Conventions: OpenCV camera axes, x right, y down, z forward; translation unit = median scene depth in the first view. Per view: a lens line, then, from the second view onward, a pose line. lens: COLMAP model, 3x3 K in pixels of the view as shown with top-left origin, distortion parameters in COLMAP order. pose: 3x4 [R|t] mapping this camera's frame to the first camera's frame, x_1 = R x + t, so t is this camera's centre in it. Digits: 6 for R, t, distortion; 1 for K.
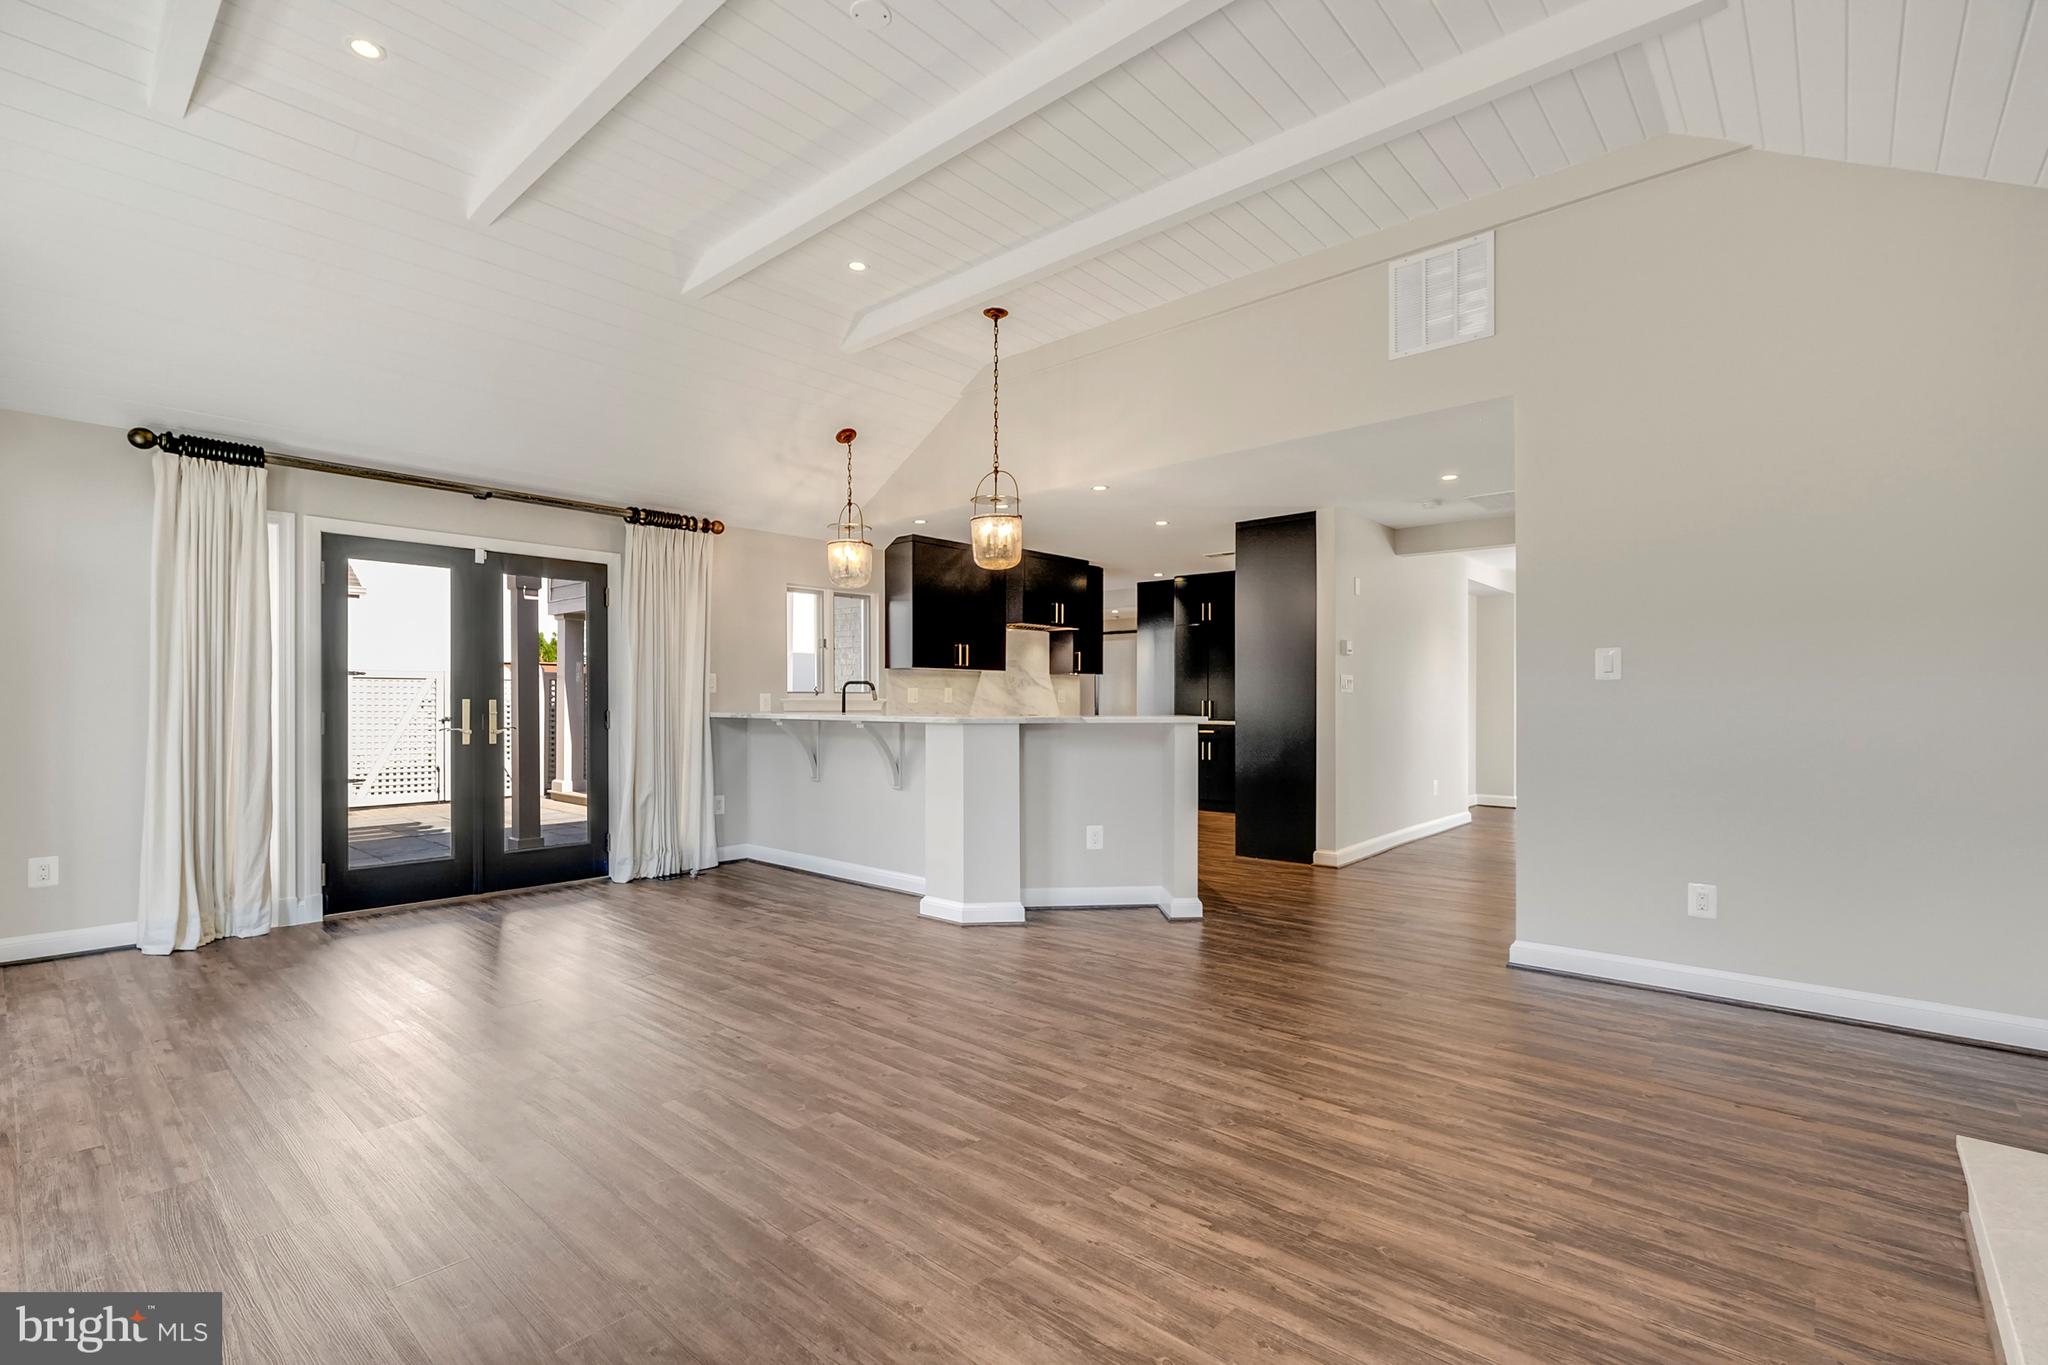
lens RADIAL K [[928.6, 0, 1020.6], [0, 928.6, 699.5], [0, 0, 1]] dist [-0.014178, -0.000229]
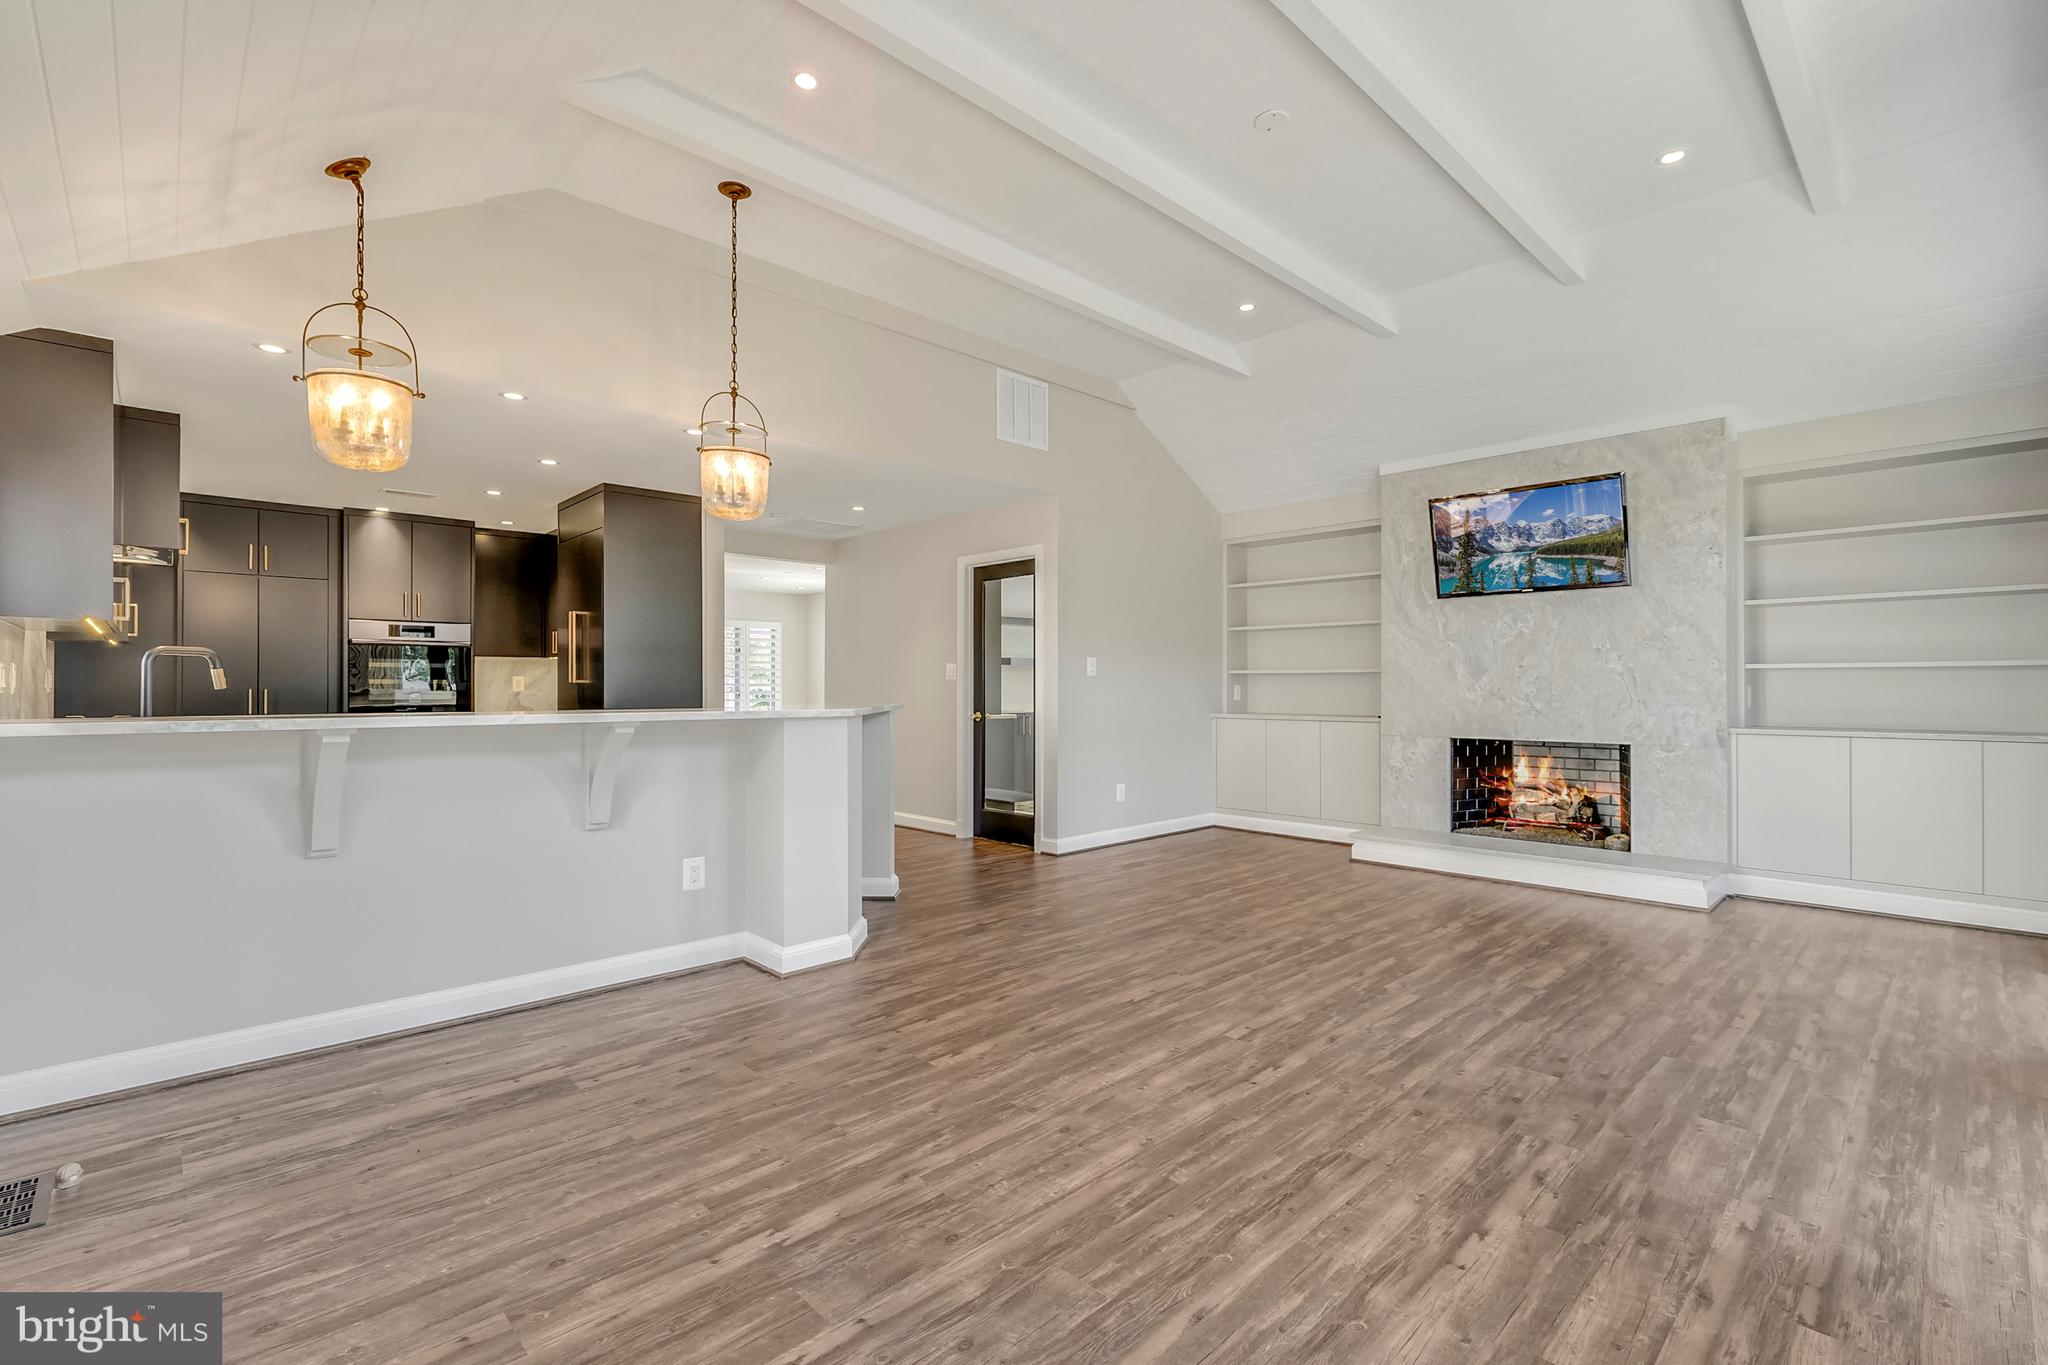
lens RADIAL K [[896.0, 0, 1084.7], [0, 896.0, 686.6], [0, 0, 1]] dist [-0.011621, 0.000008]
pose [[0.065445, -0.002496, 0.997853, -0.626482], [0.001808, 0.999996, 0.002383, -0.001650], [-0.997855, 0.001649, 0.065449, 0.547246]]
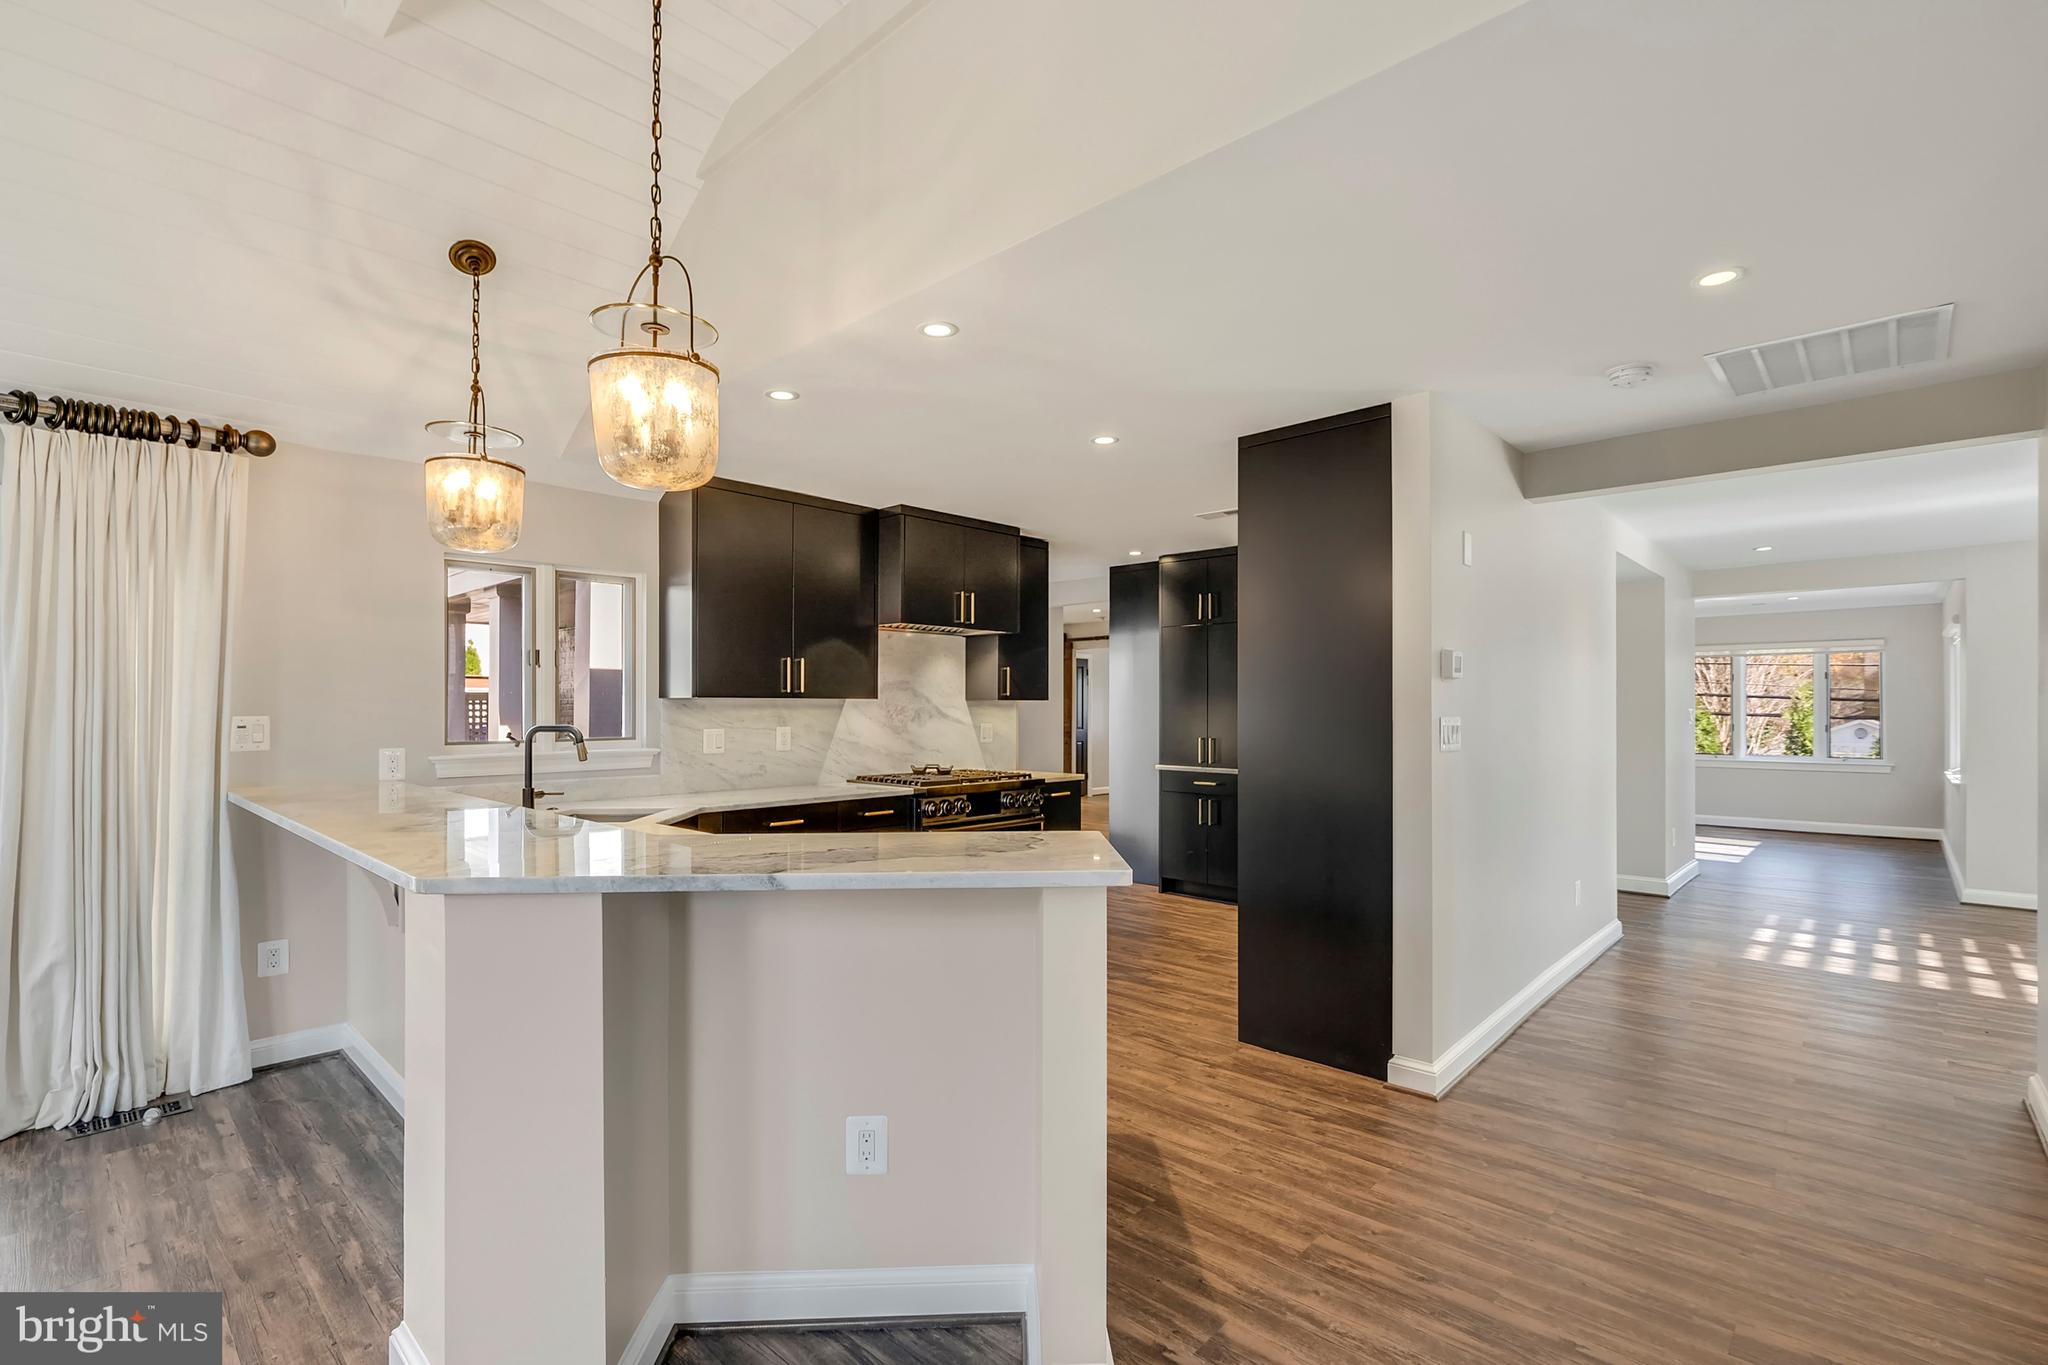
lens RADIAL K [[928.6, 0, 1020.6], [0, 928.6, 699.5], [0, 0, 1]] dist [-0.014178, -0.000229]
pose [[0.999582, -0.001639, -0.028860, 0.127316], [0.001445, 0.999976, -0.006730, -0.033510], [0.028870, 0.006686, 0.999561, 0.481405]]
